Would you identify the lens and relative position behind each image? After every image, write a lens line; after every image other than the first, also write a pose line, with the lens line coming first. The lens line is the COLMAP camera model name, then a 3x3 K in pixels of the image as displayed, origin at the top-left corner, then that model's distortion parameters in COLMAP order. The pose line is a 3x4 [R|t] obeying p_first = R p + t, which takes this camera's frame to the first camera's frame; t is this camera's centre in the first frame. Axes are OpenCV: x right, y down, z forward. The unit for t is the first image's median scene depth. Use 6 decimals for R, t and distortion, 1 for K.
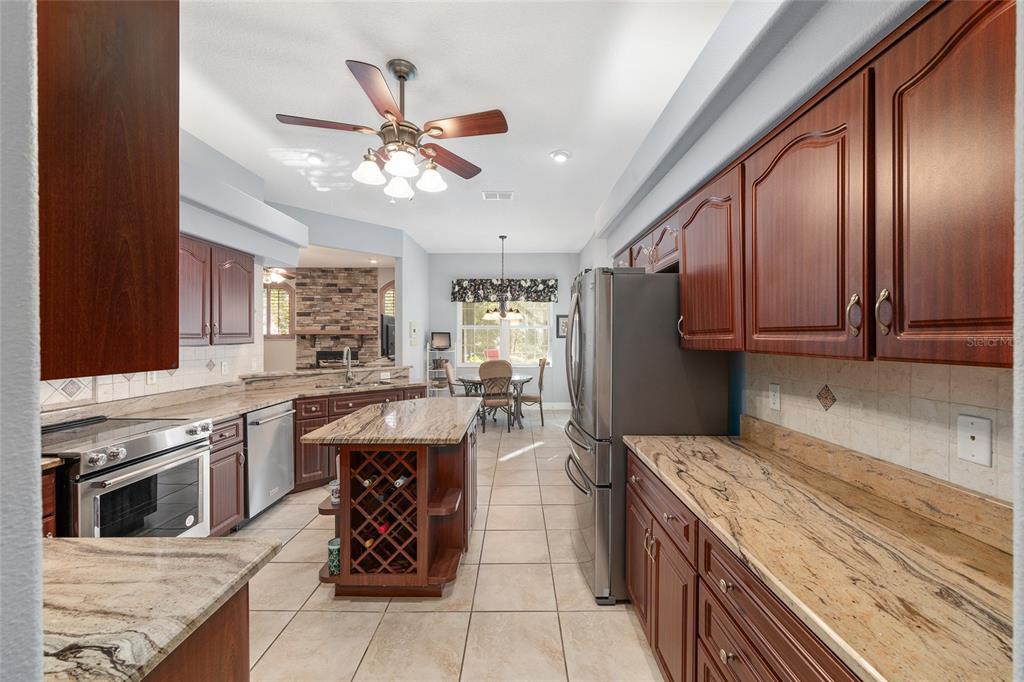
lens RADIAL K [[413.9, 0, 514.3], [0, 413.9, 342.6], [0, 0, 1]] dist [-0.004133, -0.000133]
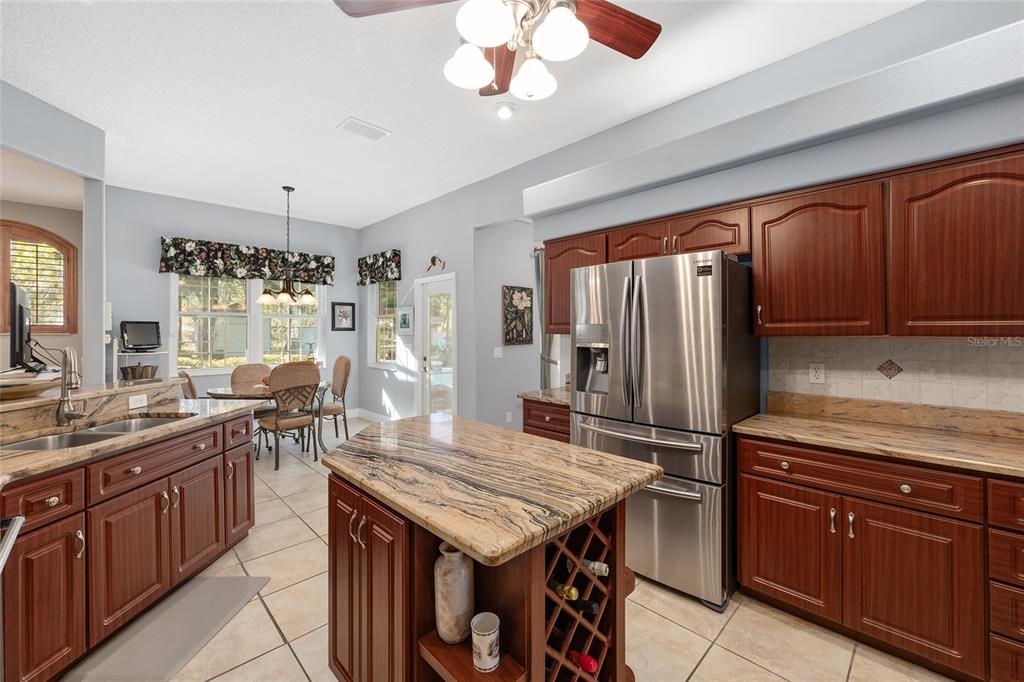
lens RADIAL K [[413.9, 0, 511.9], [0, 413.9, 333.7], [0, 0, 1]] dist [-0.004133, -0.000133]
pose [[0.702038, -0.005933, 0.712115, -0.225996], [0.012135, 0.999920, -0.003633, 0.001604], [-0.712036, 0.011192, 0.702054, 0.195984]]
